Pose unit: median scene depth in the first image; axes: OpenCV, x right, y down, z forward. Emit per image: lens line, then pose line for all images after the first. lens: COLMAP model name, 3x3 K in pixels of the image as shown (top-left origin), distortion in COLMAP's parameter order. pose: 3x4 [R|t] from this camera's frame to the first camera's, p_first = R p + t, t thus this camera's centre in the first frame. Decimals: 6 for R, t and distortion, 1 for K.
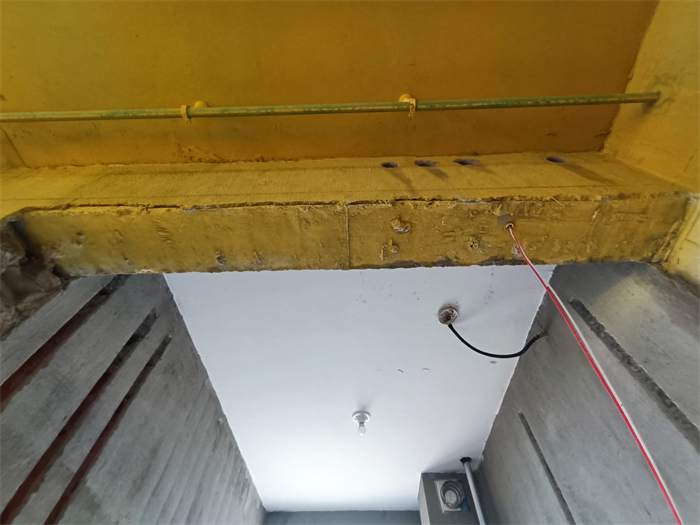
lens RADIAL K [[316.8, 0, 350.8], [0, 316.8, 258.3], [0, 0, 1]] dist [-0.008077, 0.002400]
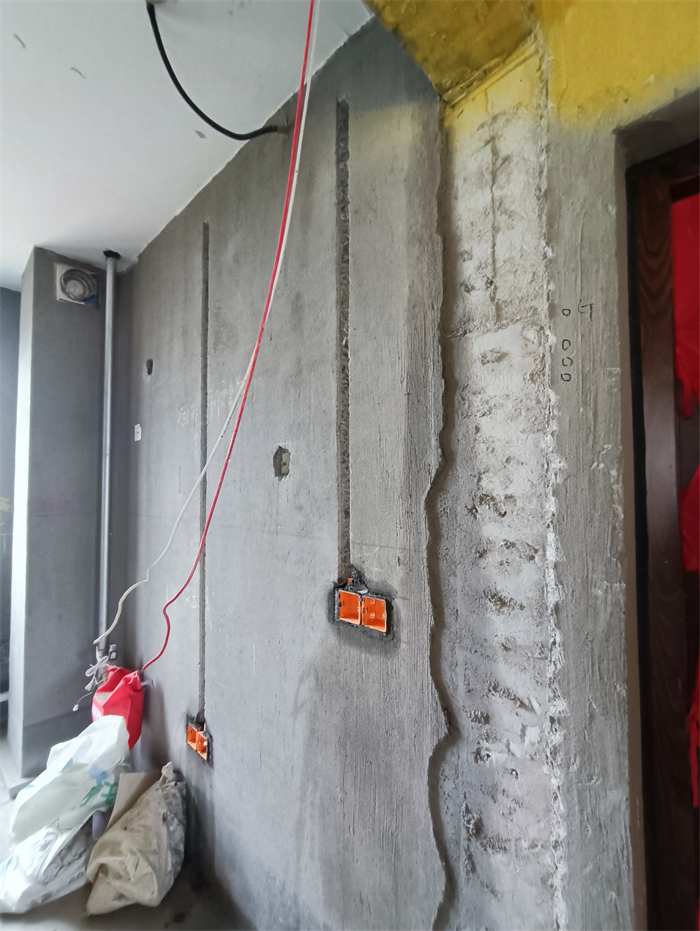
lens RADIAL K [[421.4, 0, 356.6], [0, 421.4, 468.2], [0, 0, 1]] dist [-0.005372, 0.001207]
pose [[0.668960, 0.024180, 0.742905, 0.038755], [-0.621676, 0.566069, 0.541373, 0.047283], [-0.407445, -0.824003, 0.393710, -0.027813]]
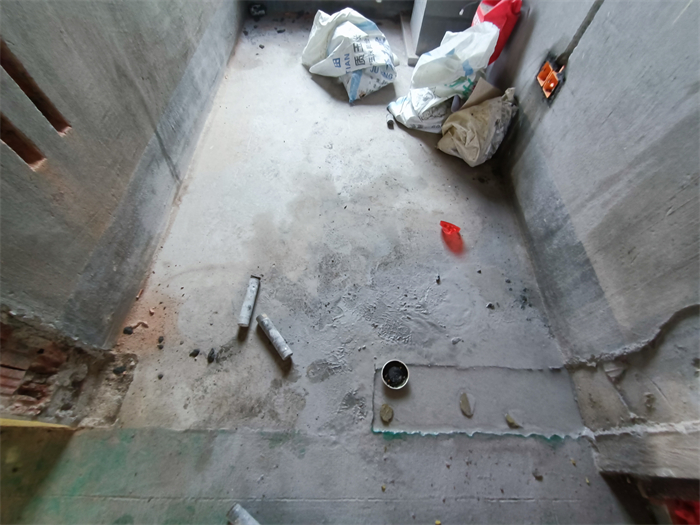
lens RADIAL K [[316.8, 0, 348.9], [0, 316.8, 260.3], [0, 0, 1]] dist [-0.008077, 0.002400]
pose [[0.998726, 0.017390, 0.047364, -0.009574], [-0.034611, -0.446919, 0.893905, 0.210337], [0.036713, -0.894405, -0.445748, -0.081496]]
